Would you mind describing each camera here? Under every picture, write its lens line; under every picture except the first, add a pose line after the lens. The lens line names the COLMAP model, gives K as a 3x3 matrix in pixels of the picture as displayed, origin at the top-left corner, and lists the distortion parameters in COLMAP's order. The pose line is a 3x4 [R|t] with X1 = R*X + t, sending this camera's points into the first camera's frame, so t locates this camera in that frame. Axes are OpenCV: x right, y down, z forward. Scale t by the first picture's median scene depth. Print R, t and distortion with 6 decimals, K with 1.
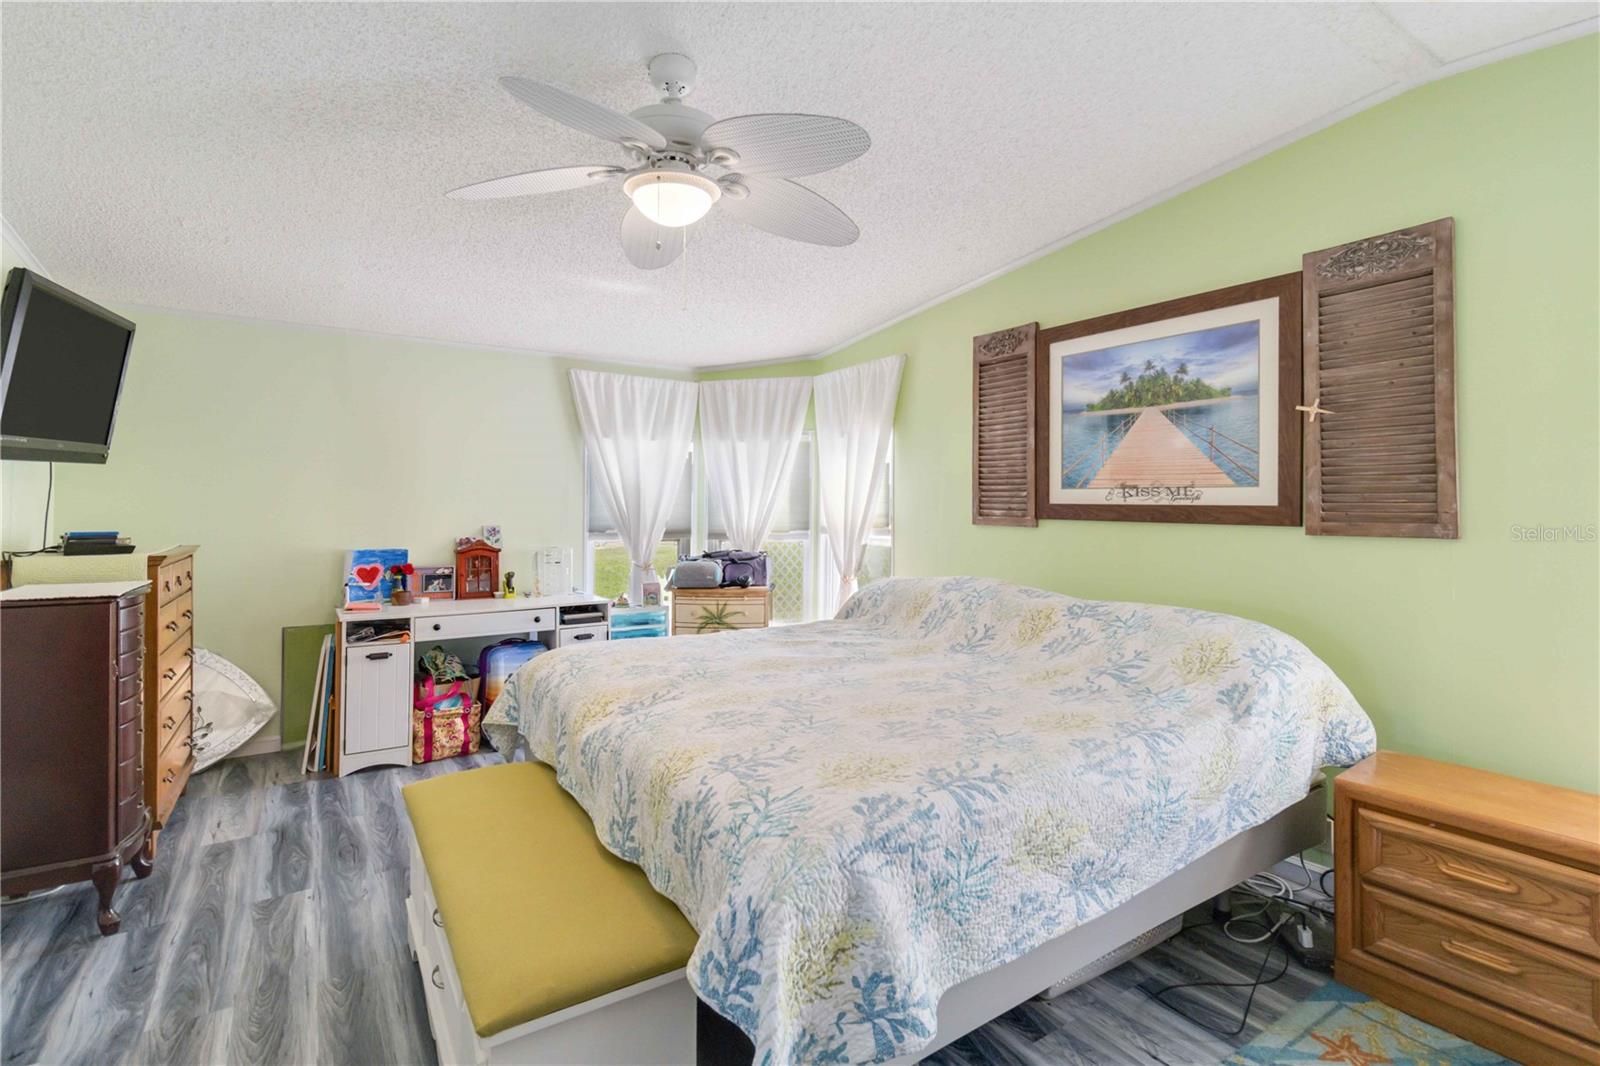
lens RADIAL K [[756.7, 0, 800.6], [0, 756.7, 502.4], [0, 0, 1]] dist [0.000993, 0.000648]
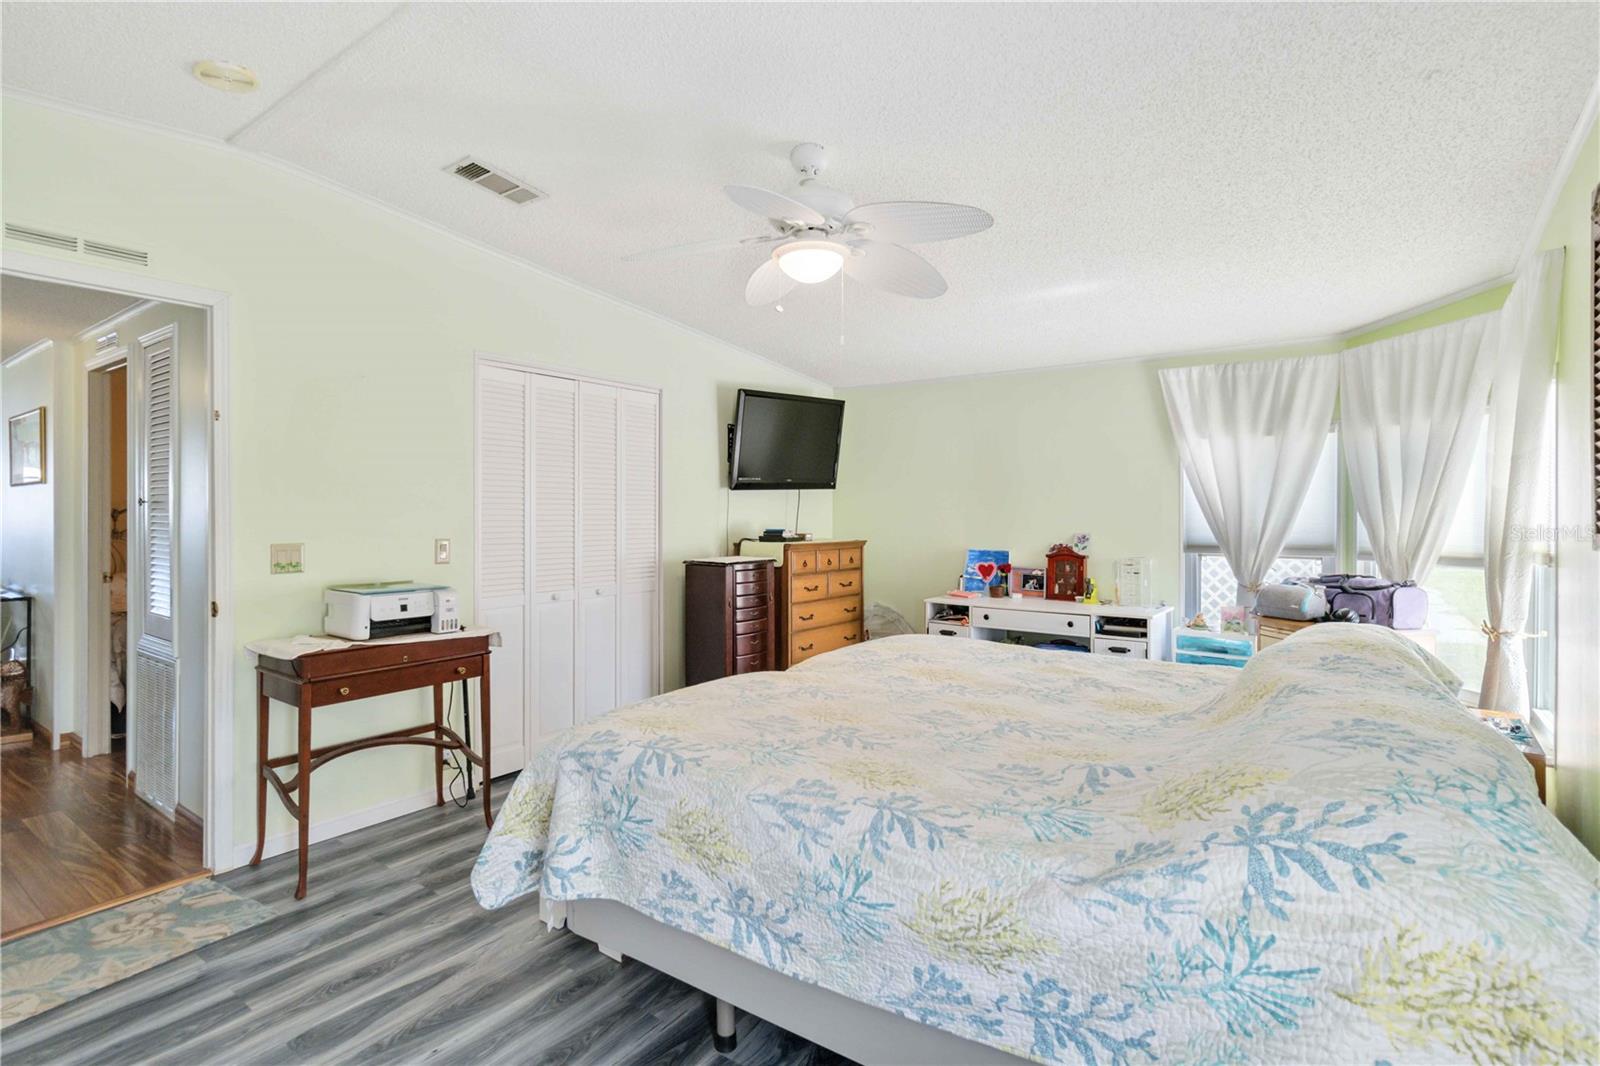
lens RADIAL K [[769.3, 0, 805.3], [0, 769.3, 511.3], [0, 0, 1]] dist [0.000910, 0.001229]
pose [[0.356549, -0.004371, -0.934266, 0.676126], [0.003353, 0.999989, -0.003399, 0.003058], [0.934271, -0.001920, 0.356559, 0.380563]]
